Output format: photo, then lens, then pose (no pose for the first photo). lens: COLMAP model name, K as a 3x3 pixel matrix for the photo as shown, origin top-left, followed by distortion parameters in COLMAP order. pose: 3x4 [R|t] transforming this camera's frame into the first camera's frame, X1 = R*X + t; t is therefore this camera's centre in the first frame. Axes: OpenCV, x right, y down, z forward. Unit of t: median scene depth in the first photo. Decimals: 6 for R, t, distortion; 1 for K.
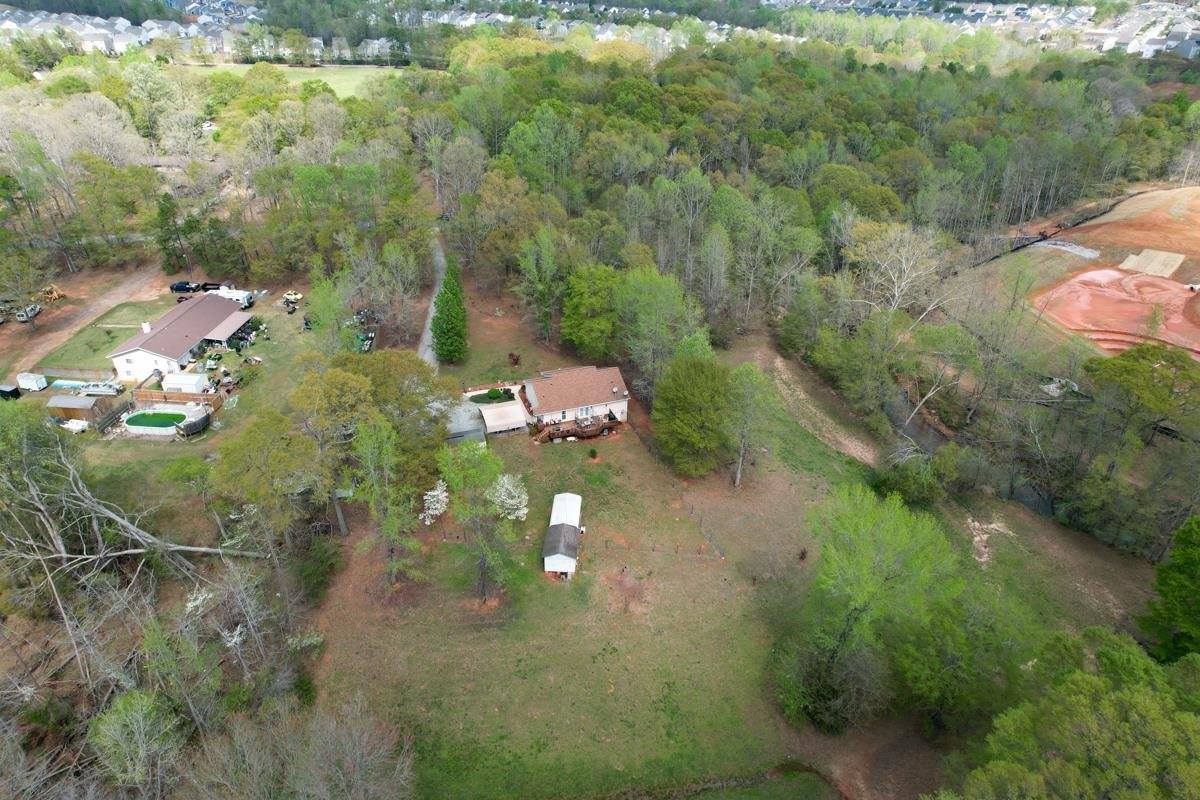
lens RADIAL K [[766.8, 0, 600.0], [0, 766.8, 400.0], [0, 0, 1]] dist [-0.075773, 0.069150]
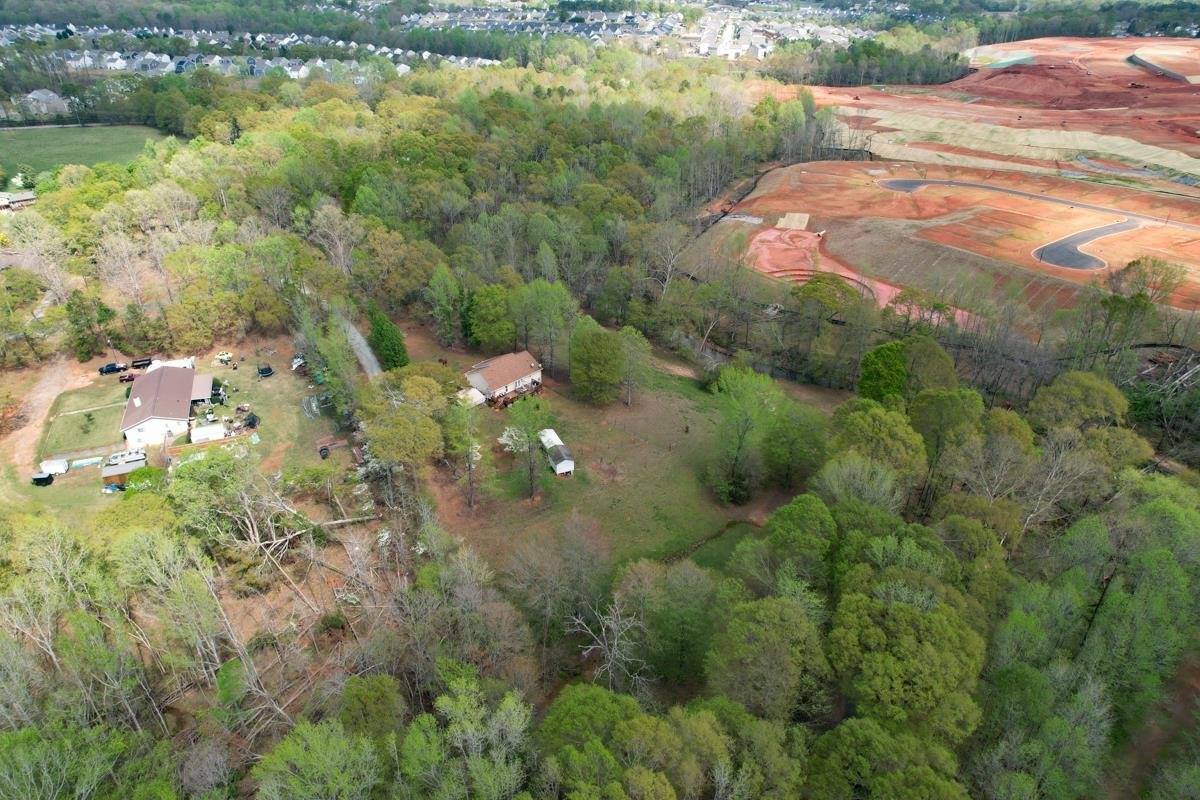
lens RADIAL K [[766.8, 0, 600.0], [0, 766.8, 400.0], [0, 0, 1]] dist [-0.075773, 0.069150]
pose [[0.899439, -0.227768, 0.373004, -0.419314], [0.227604, 0.972707, 0.045135, 0.014916], [-0.373104, 0.044302, 0.926731, -0.405021]]
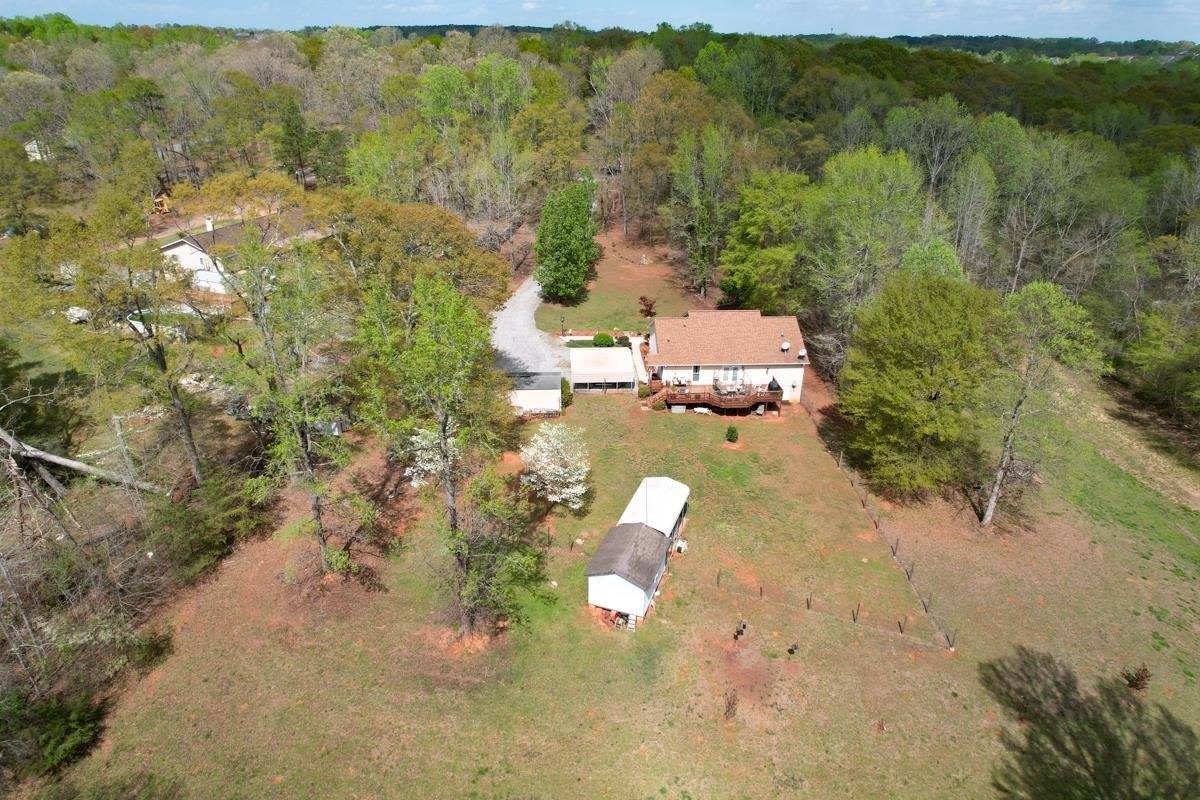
lens RADIAL K [[770.8, 0, 598.0], [0, 770.8, 393.6], [0, 0, 1]] dist [-0.081012, 0.076960]
pose [[0.957219, 0.122168, -0.262310, 0.040515], [-0.147011, 0.986118, -0.077200, 0.091740], [0.249237, 0.112460, 0.961891, 0.362366]]
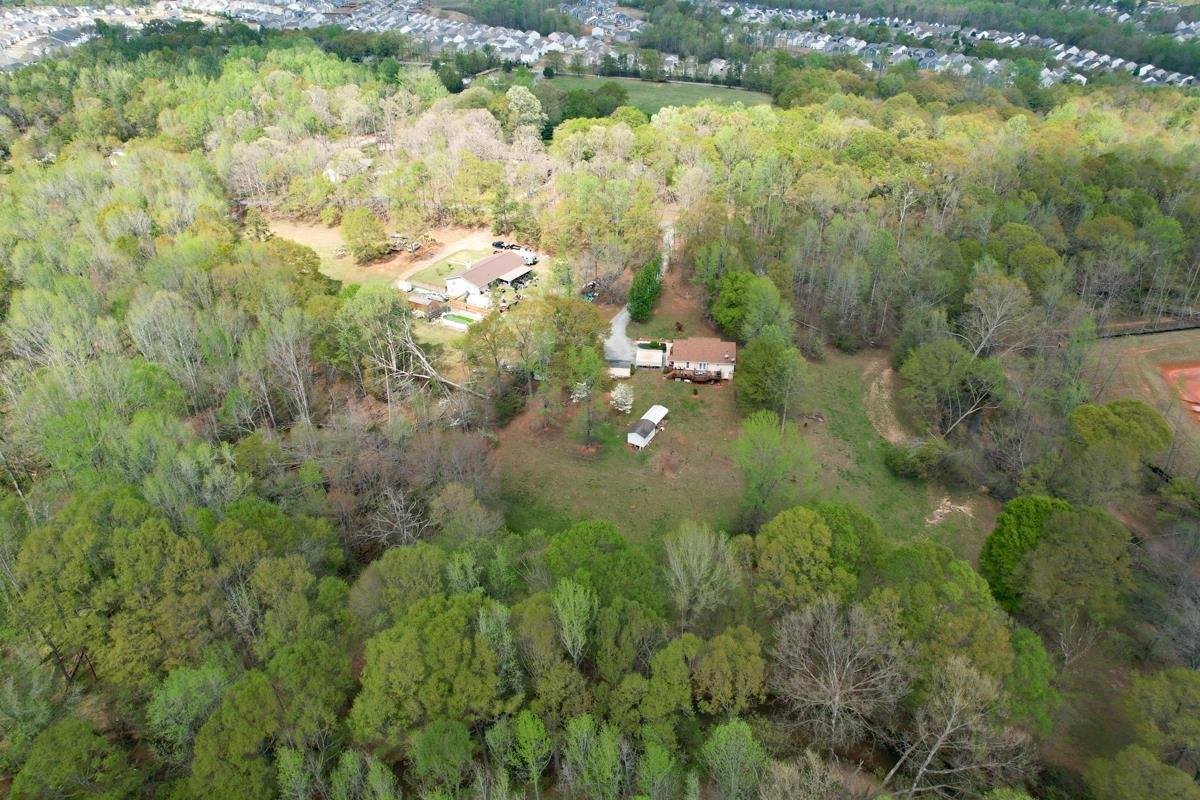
lens RADIAL K [[770.8, 0, 598.0], [0, 770.8, 393.6], [0, 0, 1]] dist [-0.081012, 0.076960]
pose [[0.895328, 0.216275, -0.389375, 0.375719], [-0.219609, 0.974904, 0.036533, 0.055165], [0.387504, 0.052801, 0.920354, -0.428325]]
